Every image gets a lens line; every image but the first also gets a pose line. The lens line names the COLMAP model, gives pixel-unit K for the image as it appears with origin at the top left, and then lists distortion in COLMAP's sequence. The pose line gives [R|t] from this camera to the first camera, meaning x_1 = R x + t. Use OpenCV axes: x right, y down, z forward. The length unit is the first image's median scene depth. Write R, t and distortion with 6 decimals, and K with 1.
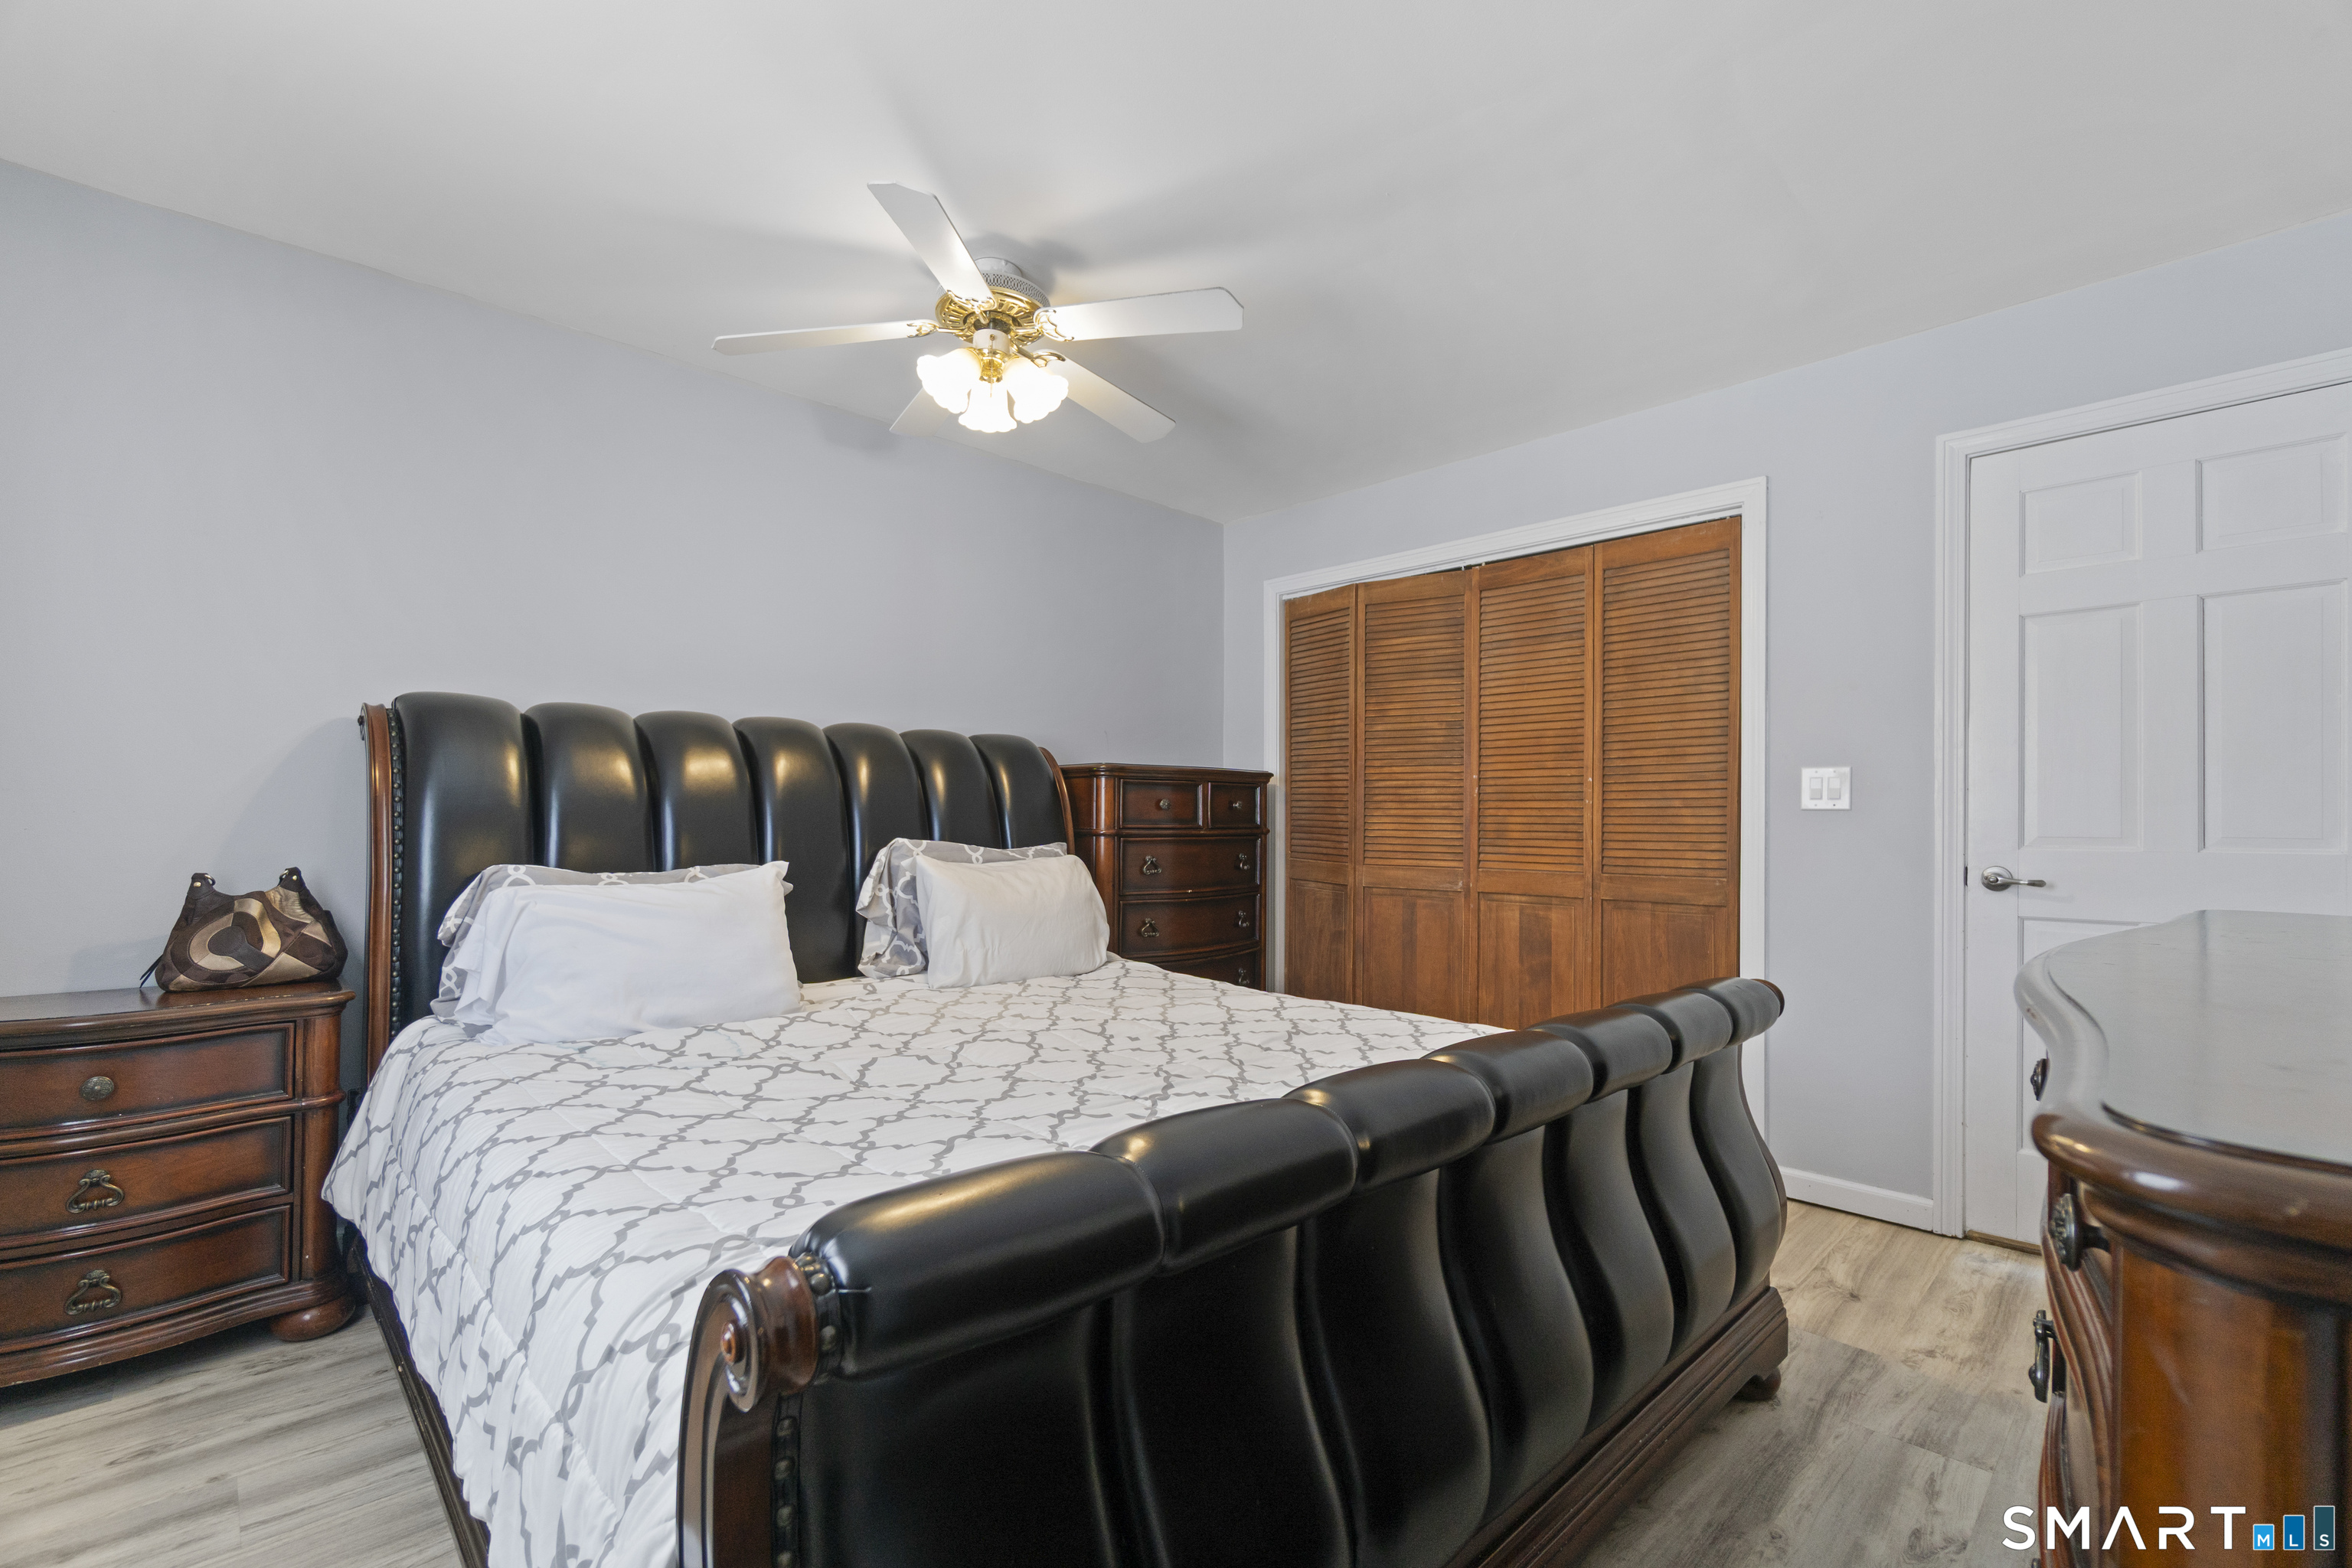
lens RADIAL K [[1027.1, 0, 1171.4], [0, 1027.1, 796.1], [0, 0, 1]] dist [-0.003295, -0.000142]
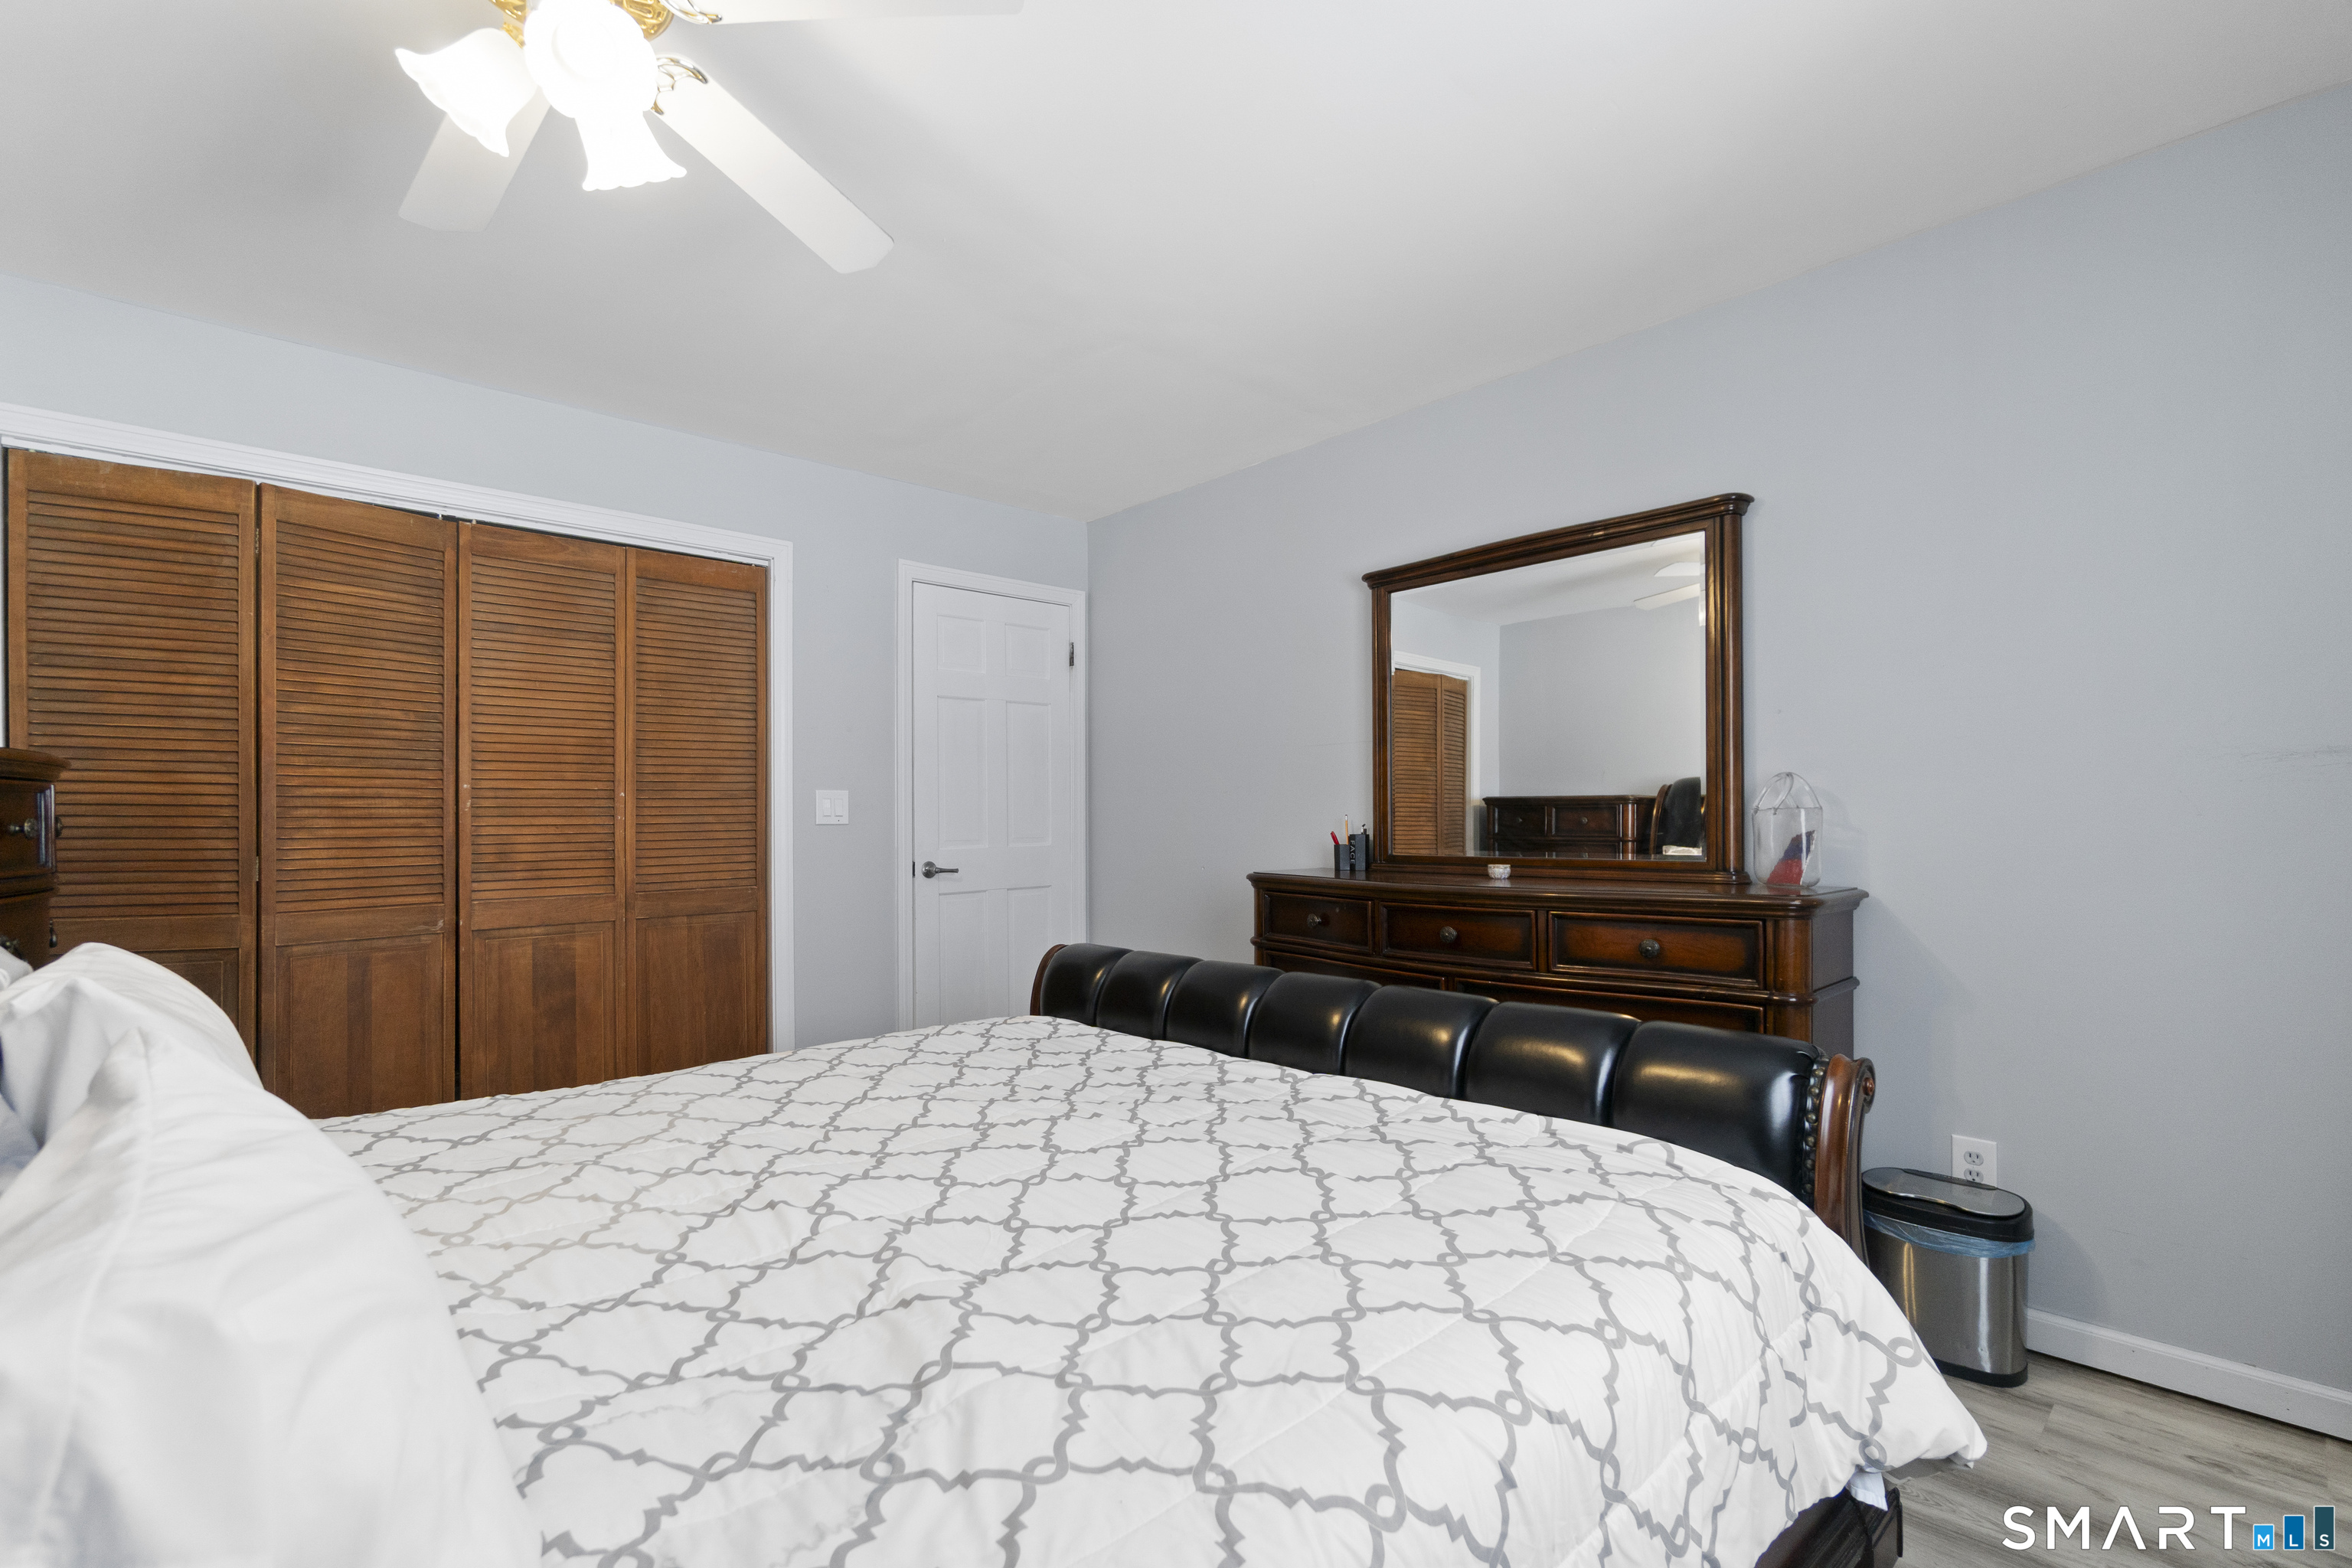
lens RADIAL K [[1025.6, 0, 1167.2], [0, 1025.6, 822.5], [0, 0, 1]] dist [-0.005256, -0.000471]
pose [[0.031101, -0.004589, 0.999506, -0.522290], [-0.005905, 0.999971, 0.004775, 0.002314], [-0.999499, -0.006050, 0.031073, 0.469489]]
